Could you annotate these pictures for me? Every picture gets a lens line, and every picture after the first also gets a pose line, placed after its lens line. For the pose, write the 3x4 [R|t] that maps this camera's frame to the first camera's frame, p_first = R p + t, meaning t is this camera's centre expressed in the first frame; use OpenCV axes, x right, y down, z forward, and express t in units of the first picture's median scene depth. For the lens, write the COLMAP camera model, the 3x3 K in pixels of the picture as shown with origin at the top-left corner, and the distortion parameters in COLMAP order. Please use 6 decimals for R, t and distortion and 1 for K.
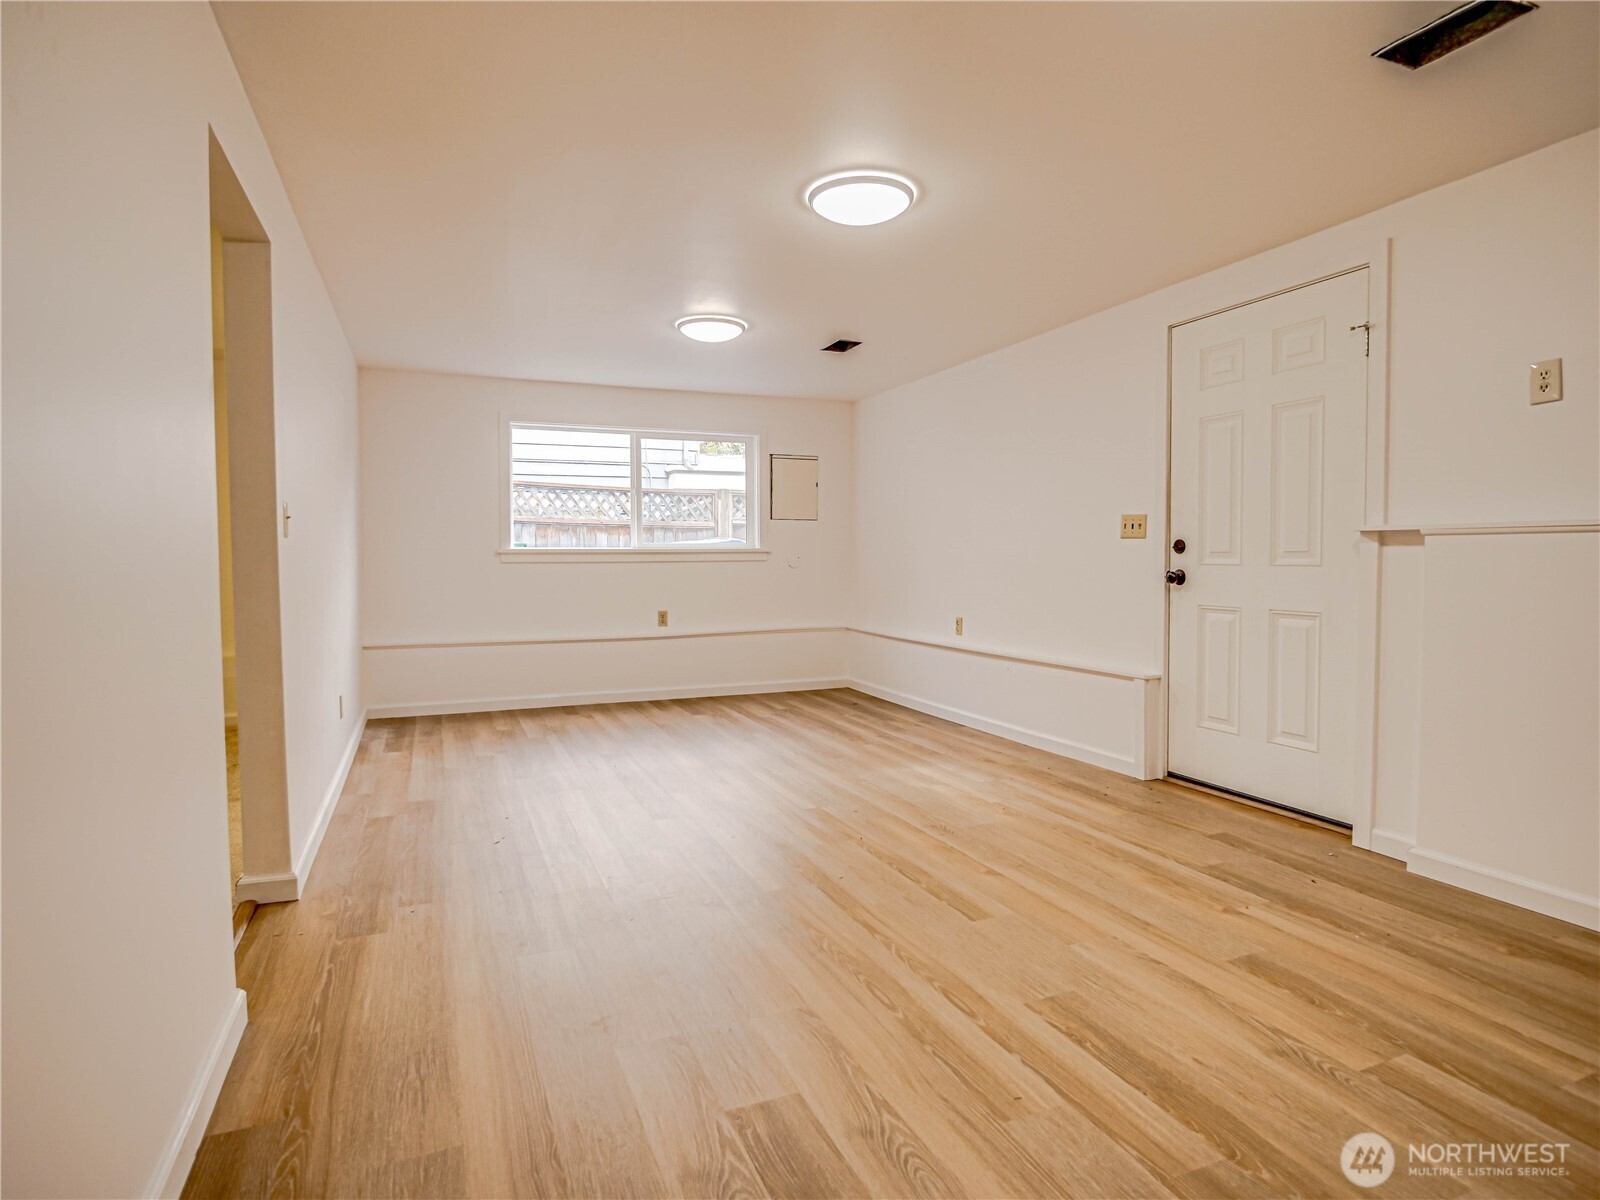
lens RADIAL K [[875.5, 0, 800.6], [0, 875.5, 599.4], [0, 0, 1]] dist [-0.011398, 0.000204]
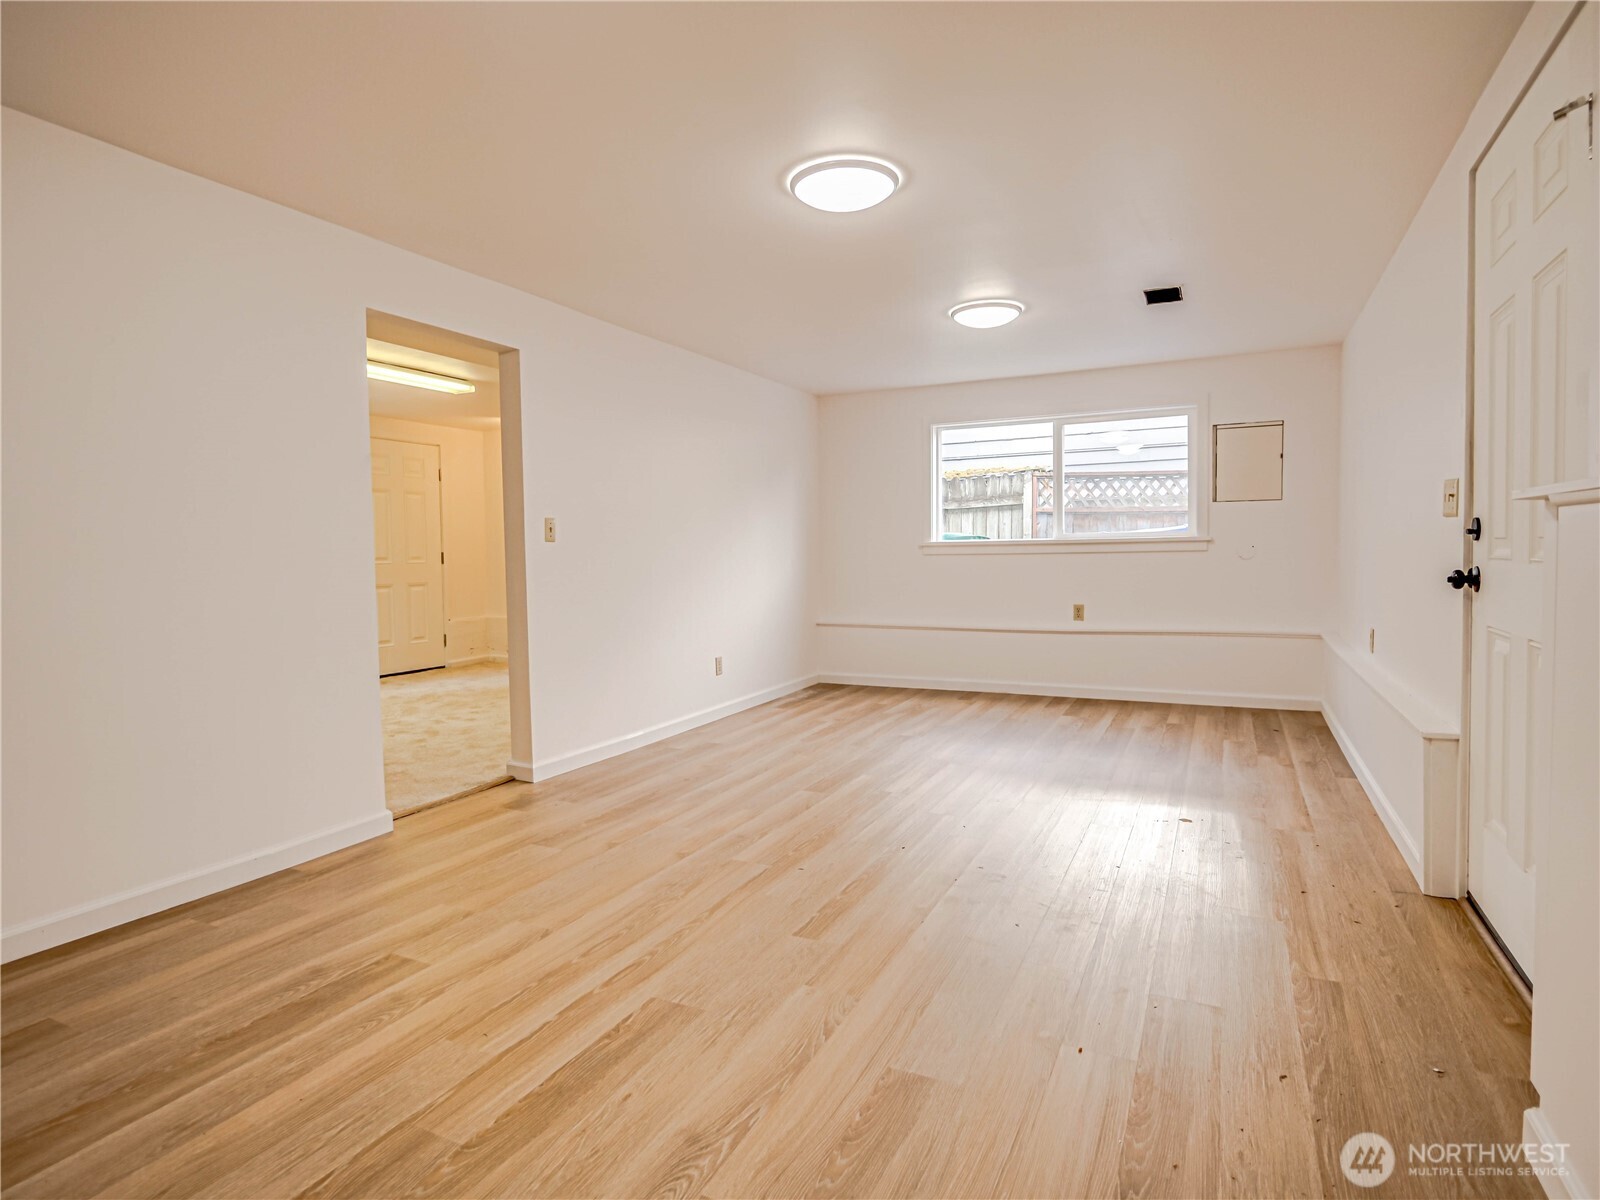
lens RADIAL K [[875.5, 0, 797.7], [0, 875.5, 593.1], [0, 0, 1]] dist [-0.011398, 0.000204]
pose [[0.653381, 0.029976, -0.756436, 0.385967], [-0.024737, 0.999528, 0.018242, -0.009696], [0.756625, 0.006793, 0.653814, 0.159516]]
